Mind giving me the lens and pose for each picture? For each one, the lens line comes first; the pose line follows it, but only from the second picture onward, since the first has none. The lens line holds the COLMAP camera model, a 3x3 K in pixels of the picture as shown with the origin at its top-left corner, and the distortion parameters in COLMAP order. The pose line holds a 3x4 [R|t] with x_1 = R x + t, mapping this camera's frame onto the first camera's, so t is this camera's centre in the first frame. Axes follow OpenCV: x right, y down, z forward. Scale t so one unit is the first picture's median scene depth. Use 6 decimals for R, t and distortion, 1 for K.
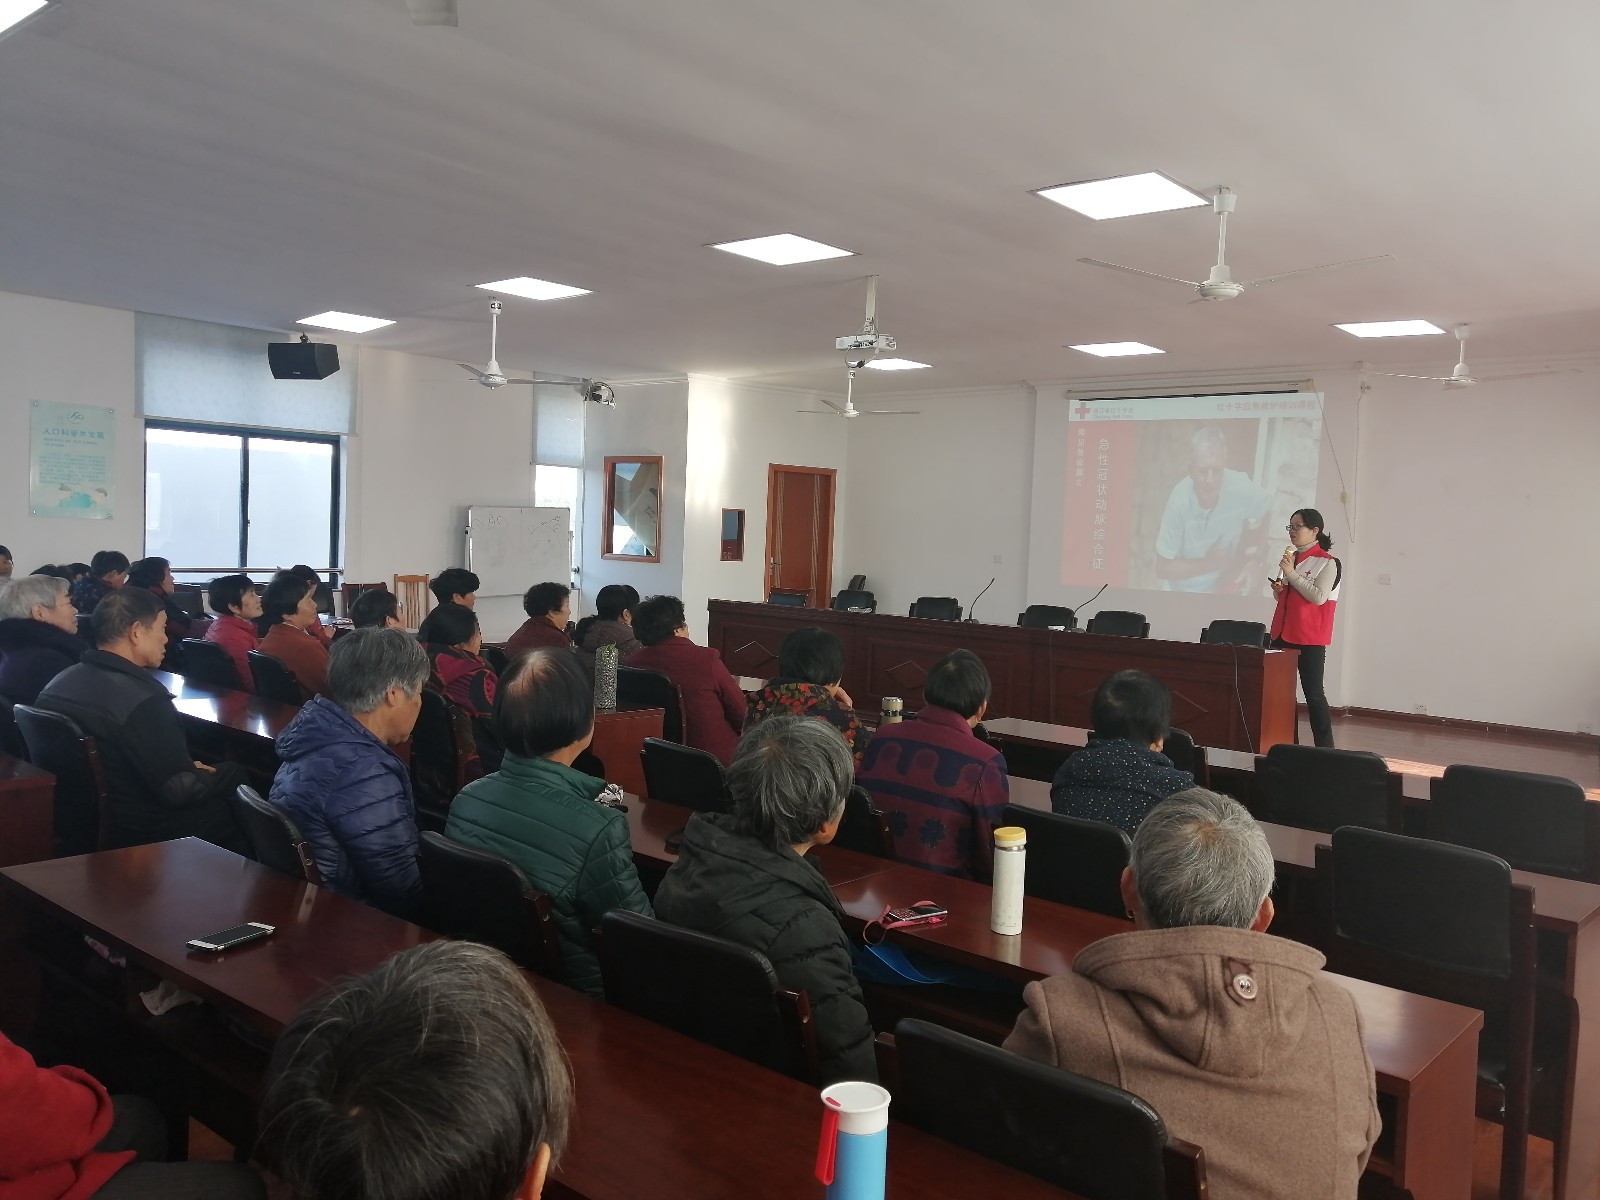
lens RADIAL K [[1250.4, 0, 803.7], [0, 1250.4, 601.5], [0, 0, 1]] dist [0.001203, 0.025006]
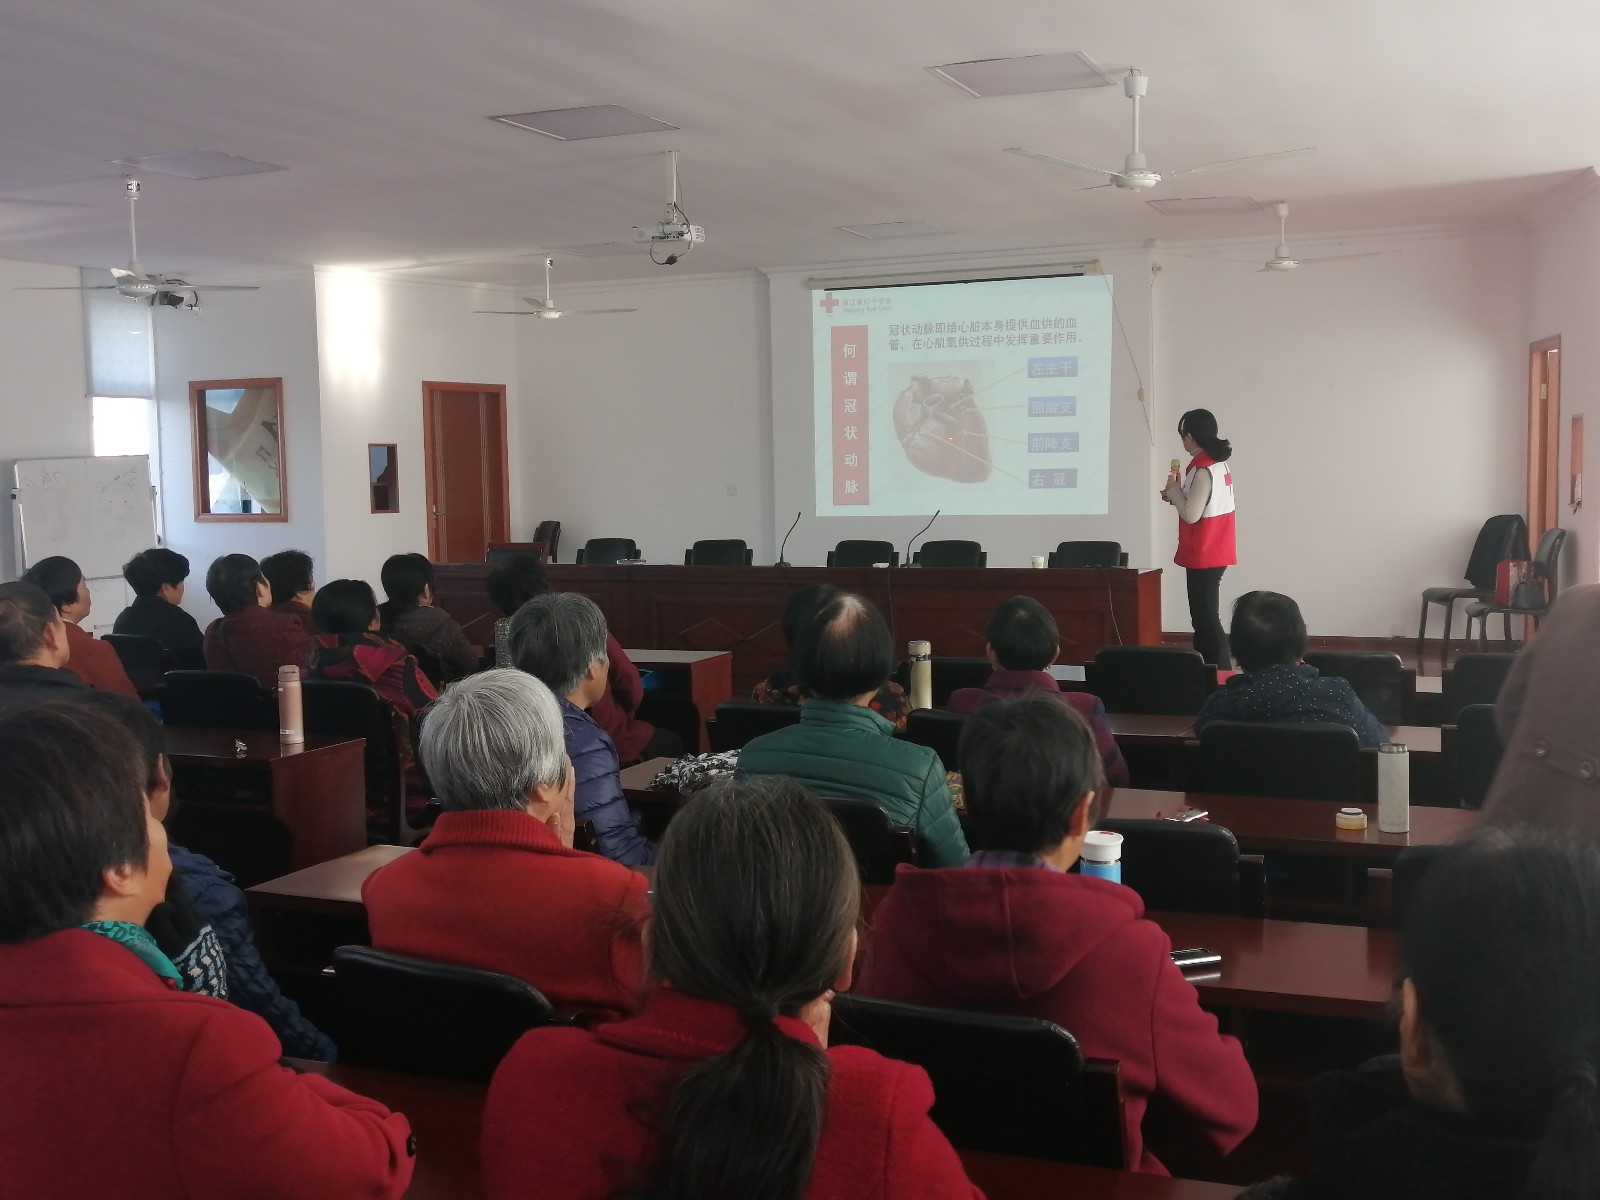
lens RADIAL K [[1691.2, 0, 802.5], [0, 1691.2, 599.1], [0, 0, 1]] dist [0.006328, 0.000000]
pose [[0.953613, -0.078139, 0.290717, -0.130291], [0.069998, 0.996811, 0.038313, -0.002664], [-0.292784, -0.016186, 0.956042, -0.056526]]
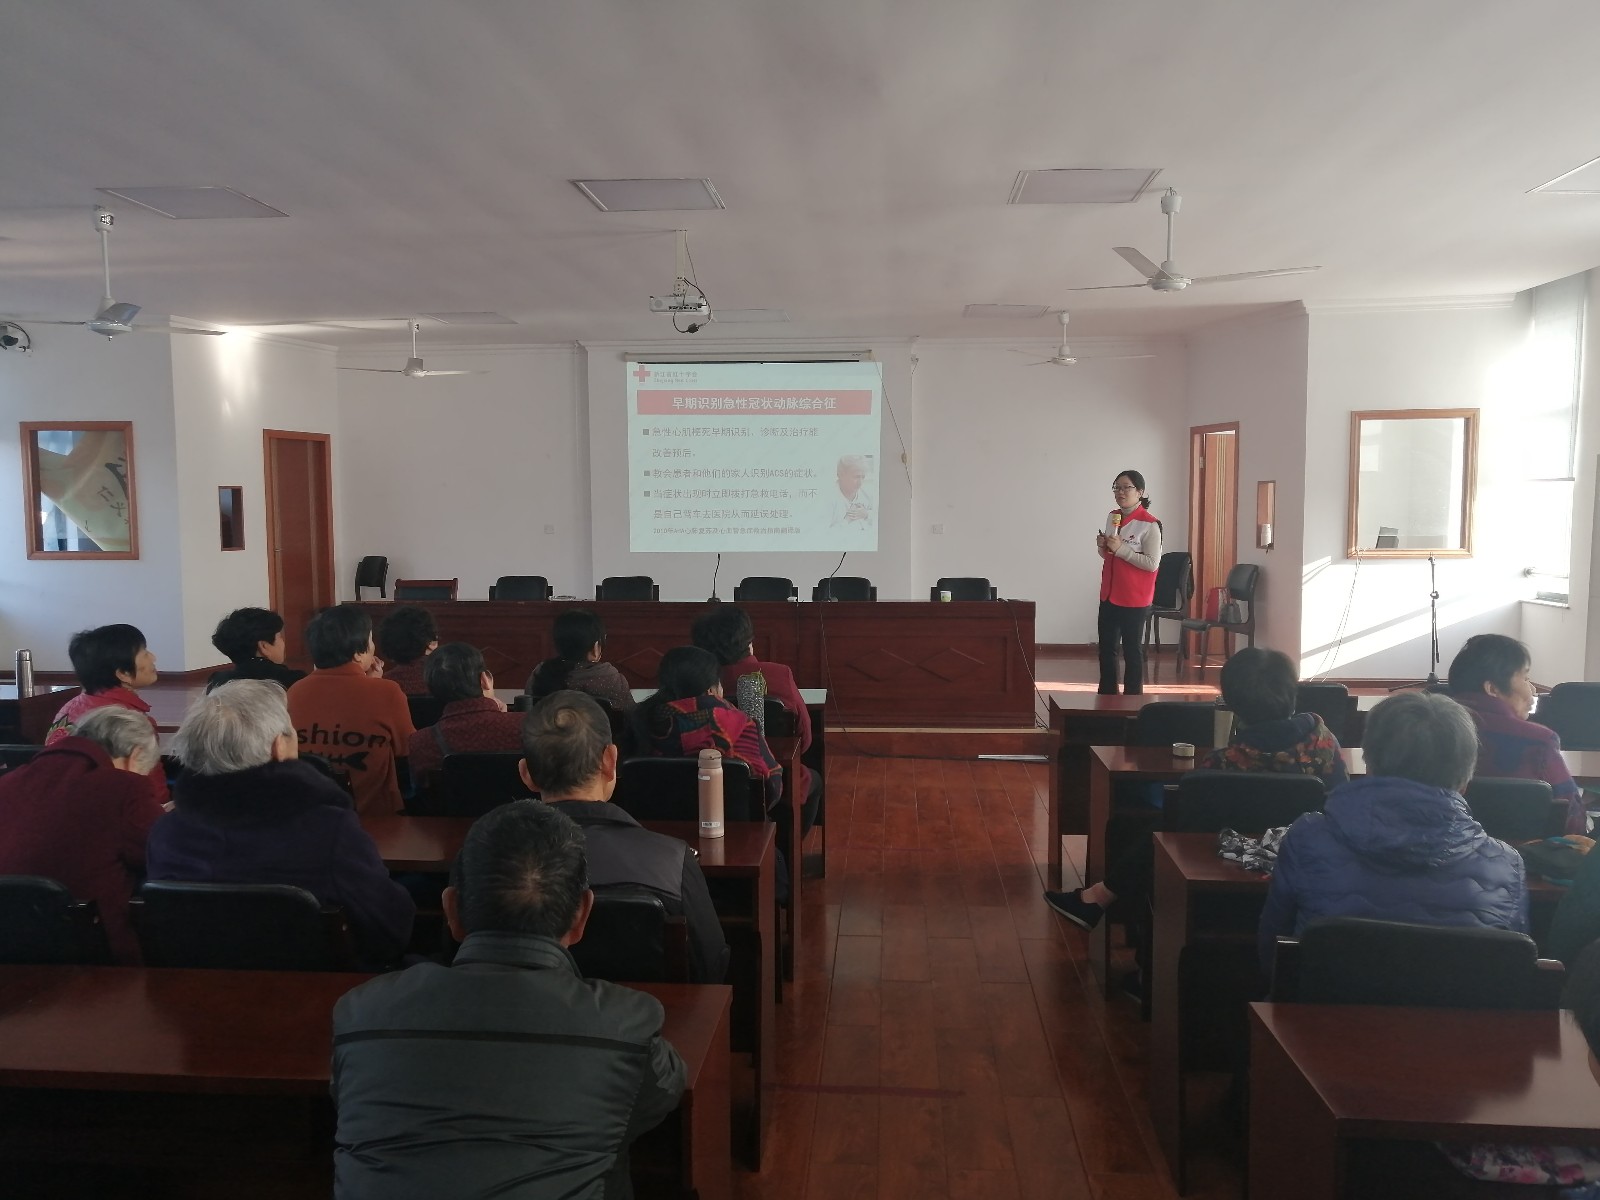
lens RADIAL K [[1250.4, 0, 800.8], [0, 1250.4, 603.5], [0, 0, 1]] dist [0.001203, 0.025006]
pose [[0.799755, -0.092857, 0.593102, -0.272799], [0.068492, 0.995627, 0.063520, -0.027352], [-0.596407, -0.010178, 0.802618, 0.139550]]
